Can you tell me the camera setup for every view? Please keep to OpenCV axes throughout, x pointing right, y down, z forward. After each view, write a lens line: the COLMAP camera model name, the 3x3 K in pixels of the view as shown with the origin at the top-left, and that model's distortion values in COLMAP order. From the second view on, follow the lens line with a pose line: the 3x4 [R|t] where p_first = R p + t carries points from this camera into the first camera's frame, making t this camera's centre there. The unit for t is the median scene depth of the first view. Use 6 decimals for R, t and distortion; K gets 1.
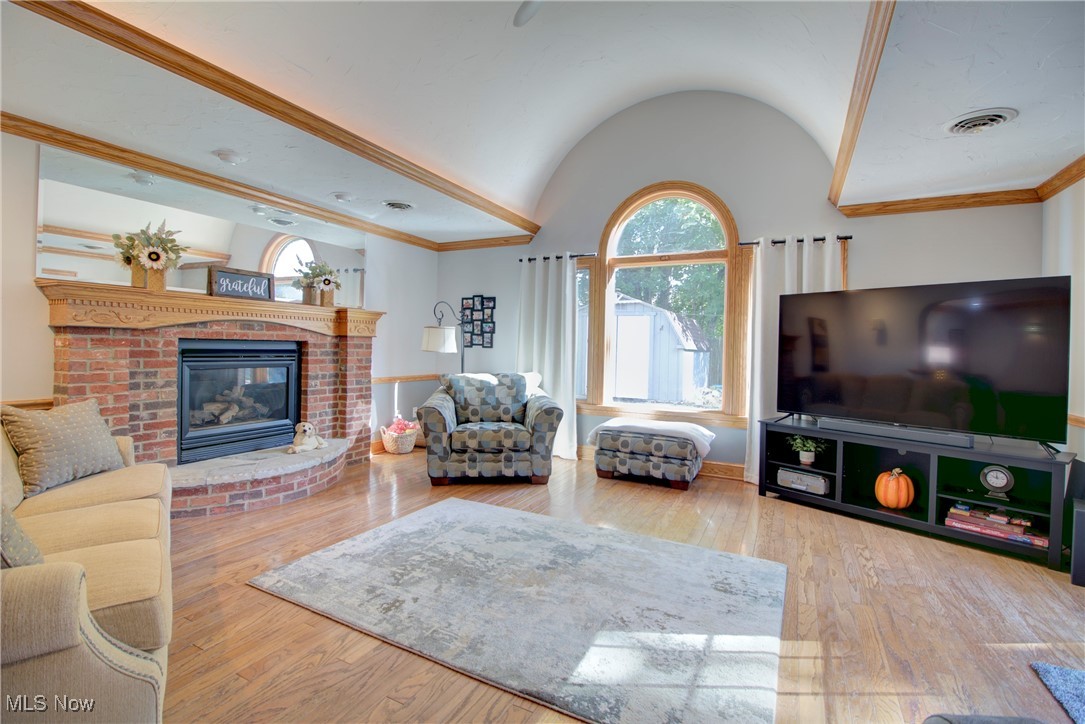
lens RADIAL K [[499.0, 0, 534.5], [0, 499.0, 353.6], [0, 0, 1]] dist [-0.007881, -0.004760]
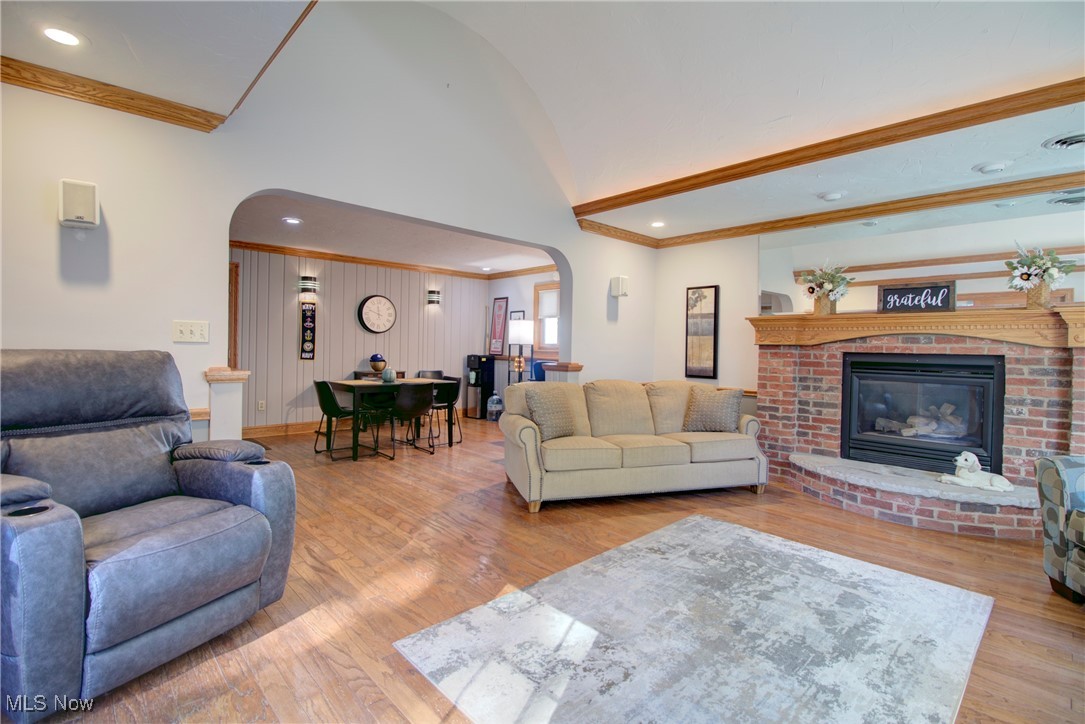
lens RADIAL K [[499.0, 0, 546.2], [0, 499.0, 354.8], [0, 0, 1]] dist [-0.007881, -0.004760]
pose [[-0.321793, -0.012479, -0.946728, 0.743487], [-0.038494, 0.999259, -0.000087, 0.003873], [0.946027, 0.036416, -0.322035, 0.800783]]
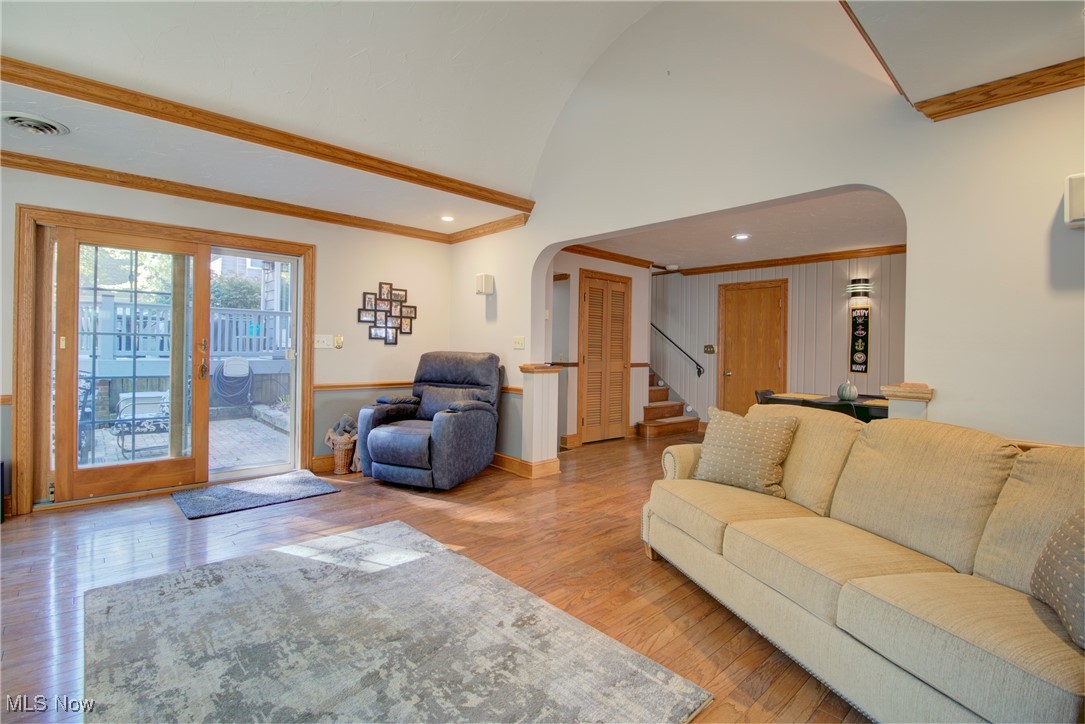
lens RADIAL K [[499.0, 0, 538.5], [0, 499.0, 354.9], [0, 0, 1]] dist [-0.007881, -0.004760]
pose [[-0.940511, -0.041864, 0.337175, -0.435235], [-0.031708, 0.998864, 0.035574, -0.031089], [-0.338281, 0.022766, -0.940770, 1.338092]]
